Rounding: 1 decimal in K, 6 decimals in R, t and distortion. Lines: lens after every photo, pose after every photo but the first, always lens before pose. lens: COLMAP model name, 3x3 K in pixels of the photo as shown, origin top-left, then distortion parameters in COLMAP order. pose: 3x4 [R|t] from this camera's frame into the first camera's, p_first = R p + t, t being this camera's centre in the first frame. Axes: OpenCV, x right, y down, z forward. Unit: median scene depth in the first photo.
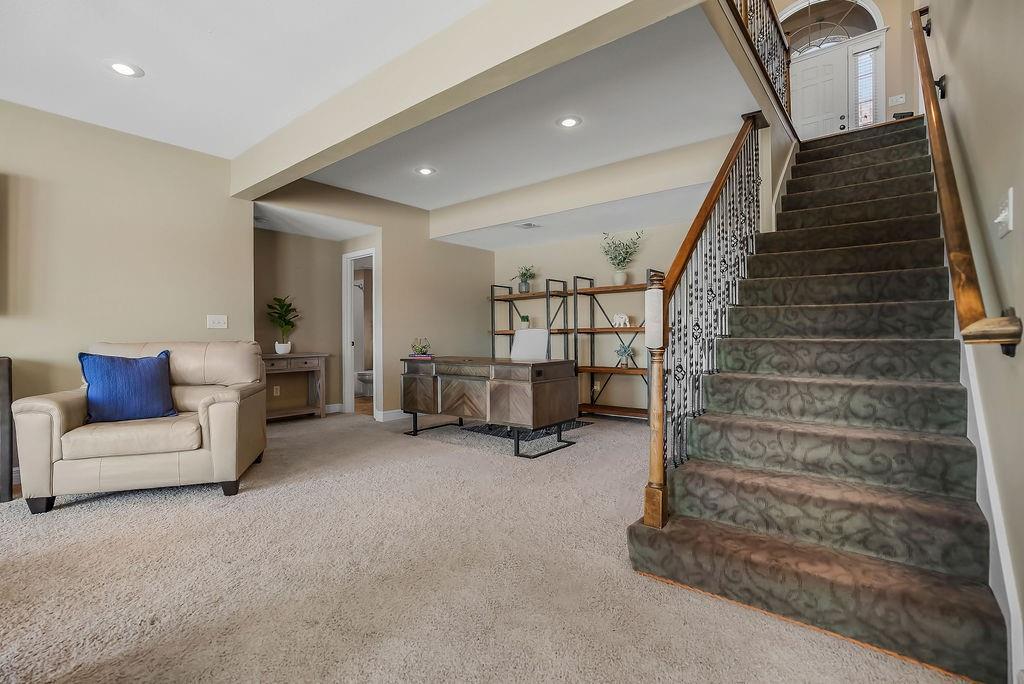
lens RADIAL K [[471.0, 0, 510.6], [0, 471.0, 337.1], [0, 0, 1]] dist [-0.047097, 0.022607]
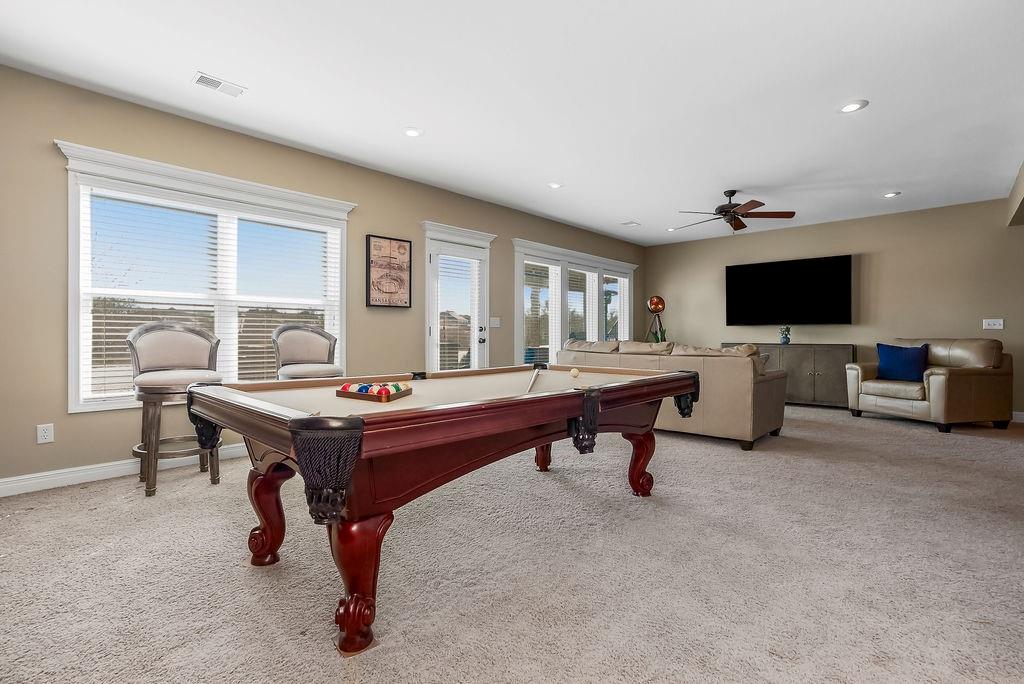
lens RADIAL K [[471.0, 0, 510.6], [0, 471.0, 337.1], [0, 0, 1]] dist [-0.047097, 0.022607]
pose [[-0.073611, 0.011430, -0.997222, 0.570863], [-0.004569, 0.999920, 0.011798, -0.004381], [0.997277, 0.005424, -0.073553, -0.204915]]
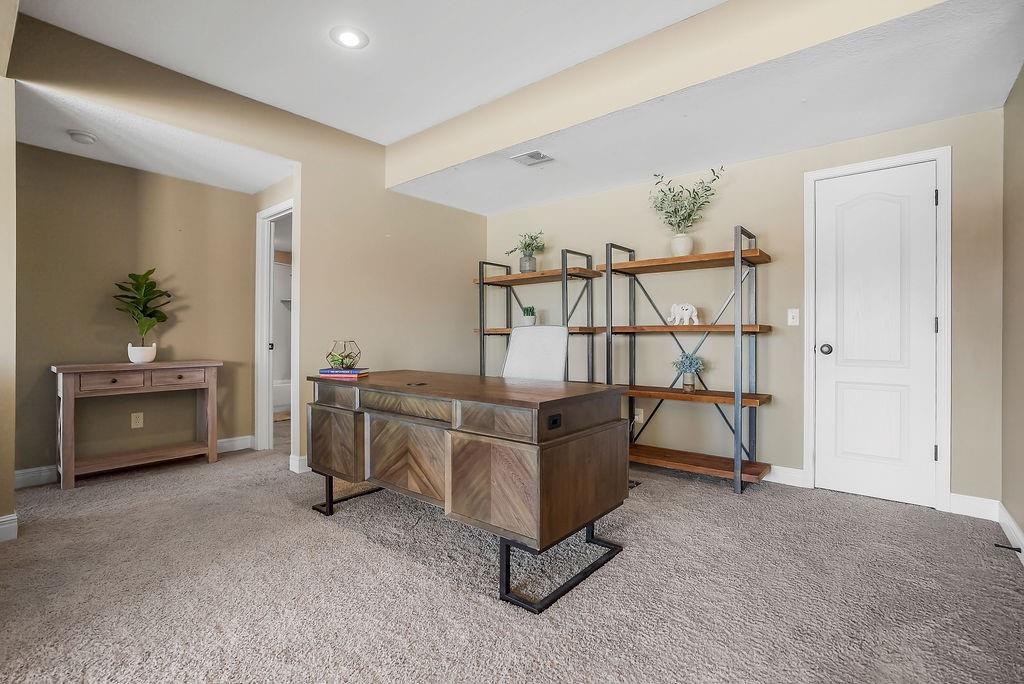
lens RADIAL K [[471.0, 0, 510.6], [0, 471.0, 337.1], [0, 0, 1]] dist [-0.047097, 0.022607]
pose [[0.999861, 0.008627, -0.014289, 0.016058], [-0.008607, 0.999962, 0.001459, -0.003617], [0.014301, -0.001336, 0.999897, 0.369807]]
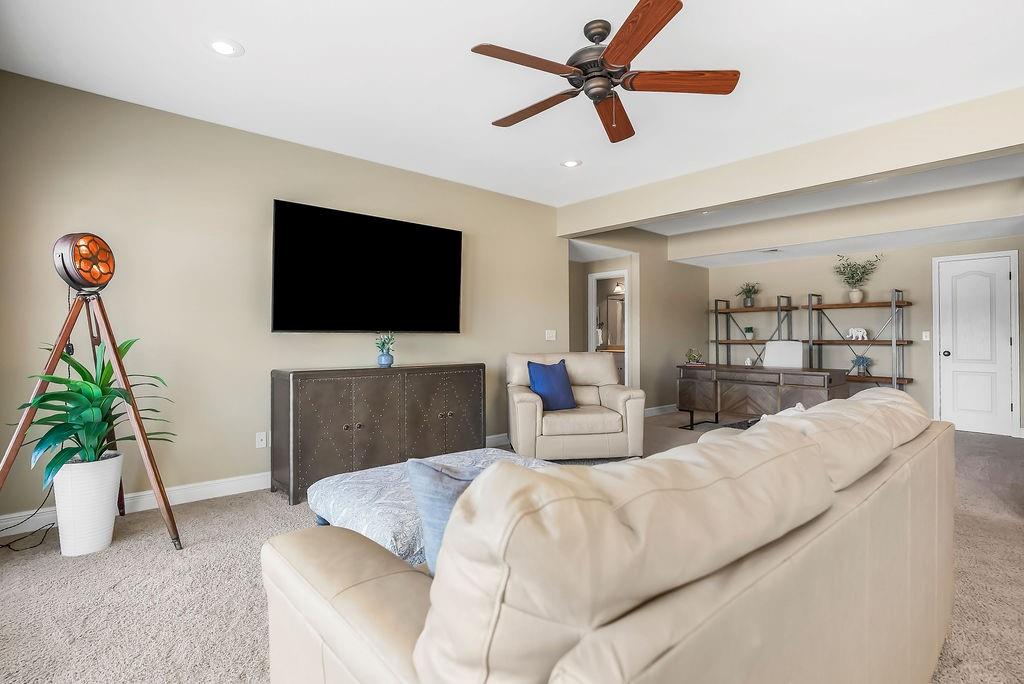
lens RADIAL K [[479.9, 0, 515.5], [0, 479.9, 332.2], [0, 0, 1]] dist [-0.048453, 0.022706]
pose [[0.986002, 0.006479, -0.166607, -0.369730], [-0.008278, 0.999915, -0.010110, -0.019887], [0.166527, 0.011348, 0.985972, -0.231527]]
